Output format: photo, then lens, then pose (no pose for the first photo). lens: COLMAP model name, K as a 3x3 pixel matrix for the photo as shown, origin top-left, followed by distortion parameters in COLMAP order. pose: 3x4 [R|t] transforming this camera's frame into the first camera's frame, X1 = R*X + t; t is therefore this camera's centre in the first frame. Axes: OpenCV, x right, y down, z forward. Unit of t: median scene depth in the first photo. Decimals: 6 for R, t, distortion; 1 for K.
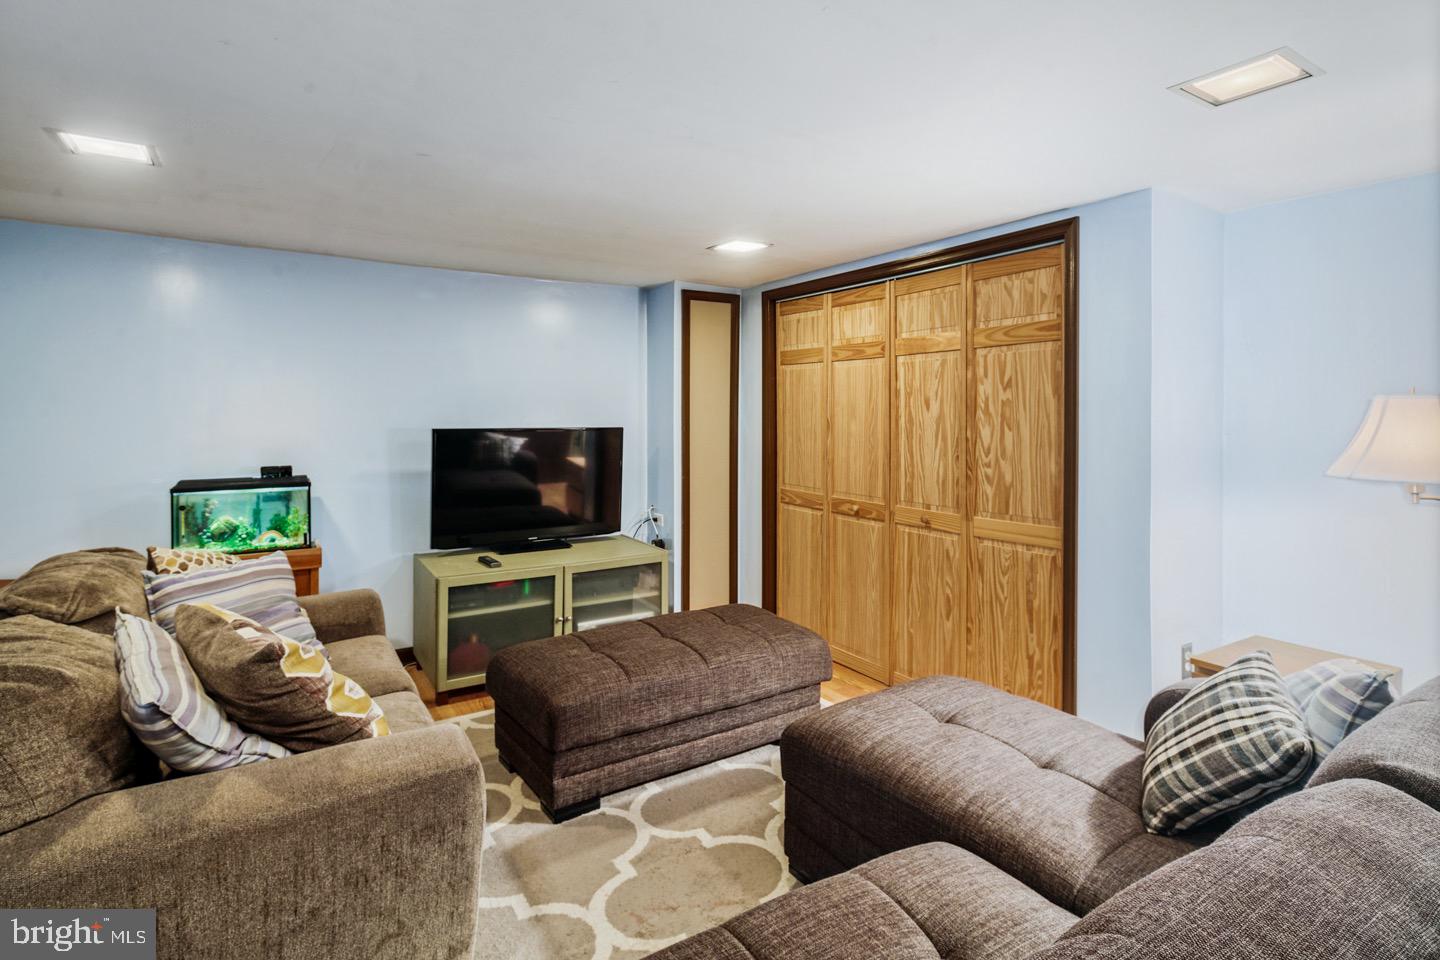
lens RADIAL K [[706.9, 0, 713.9], [0, 706.9, 438.3], [0, 0, 1]] dist [-0.000284, -0.001423]
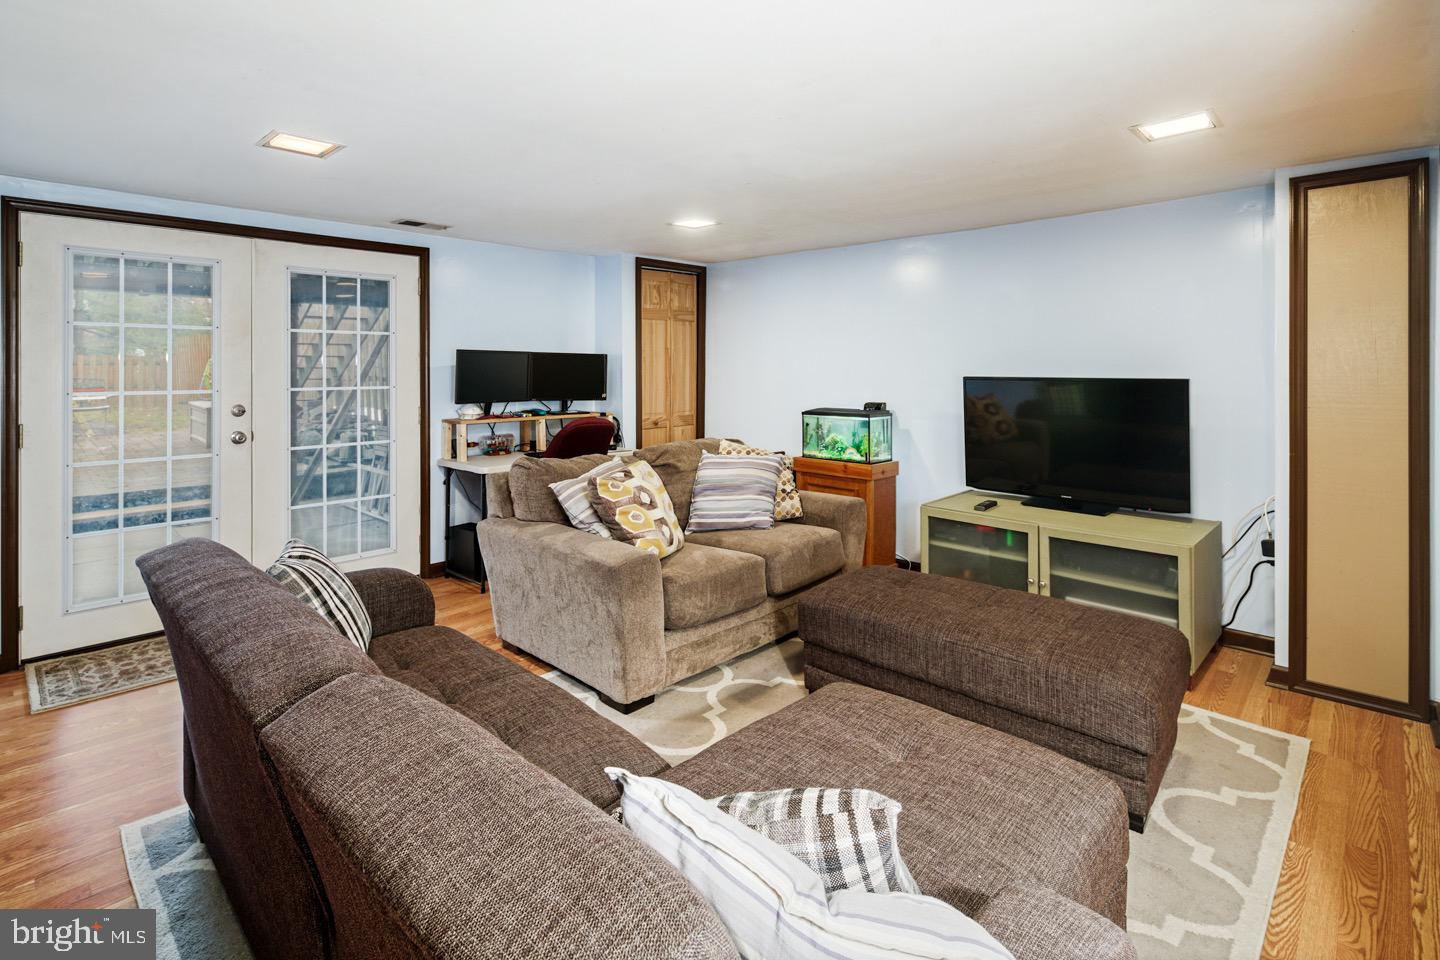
lens RADIAL K [[701.3, 0, 704.8], [0, 701.3, 408.1], [0, 0, 1]] dist [-0.001722, -0.000575]
pose [[0.224370, 0.055850, -0.972902, 0.618155], [-0.033055, 0.998218, 0.049680, -0.006204], [0.973943, 0.021013, 0.225816, 0.384656]]
